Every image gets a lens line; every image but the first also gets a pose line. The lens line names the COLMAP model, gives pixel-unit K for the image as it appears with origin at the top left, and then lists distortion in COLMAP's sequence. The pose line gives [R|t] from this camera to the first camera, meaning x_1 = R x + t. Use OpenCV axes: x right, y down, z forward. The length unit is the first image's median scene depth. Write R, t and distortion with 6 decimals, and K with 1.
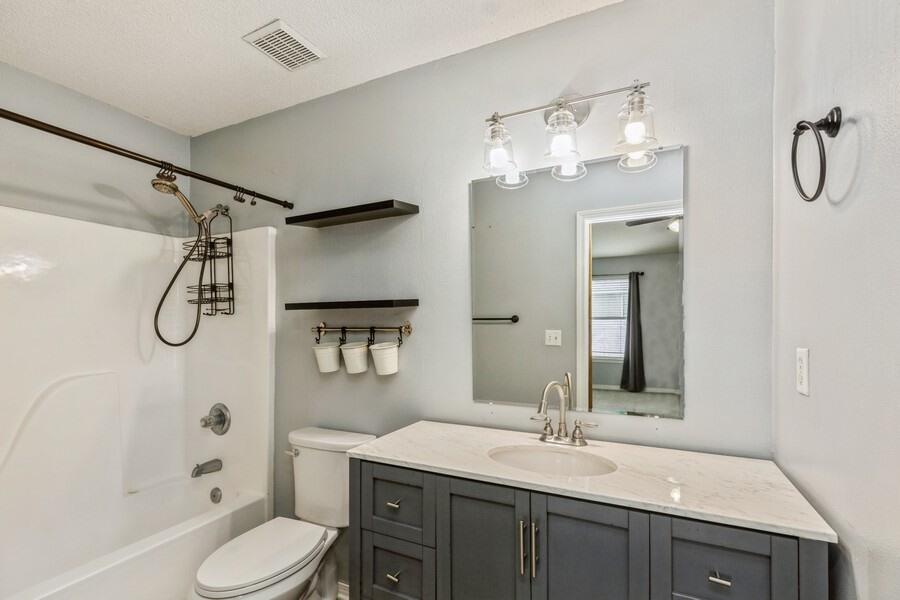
lens RADIAL K [[403.9, 0, 453.6], [0, 403.9, 310.9], [0, 0, 1]] dist [0.002335, 0.000234]
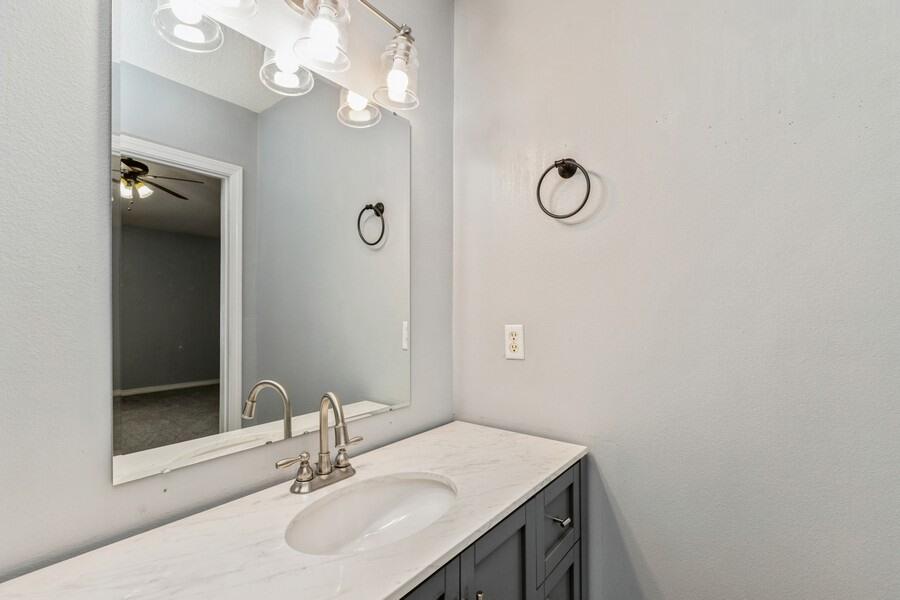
lens RADIAL K [[403.8, 0, 454.8], [0, 403.8, 307.8], [0, 0, 1]] dist [0.000232, 0.000243]
pose [[0.216903, 0.011795, 0.976122, -0.377781], [-0.032880, 0.999448, -0.004771, 0.040093], [-0.975639, -0.031060, 0.217171, 0.728145]]
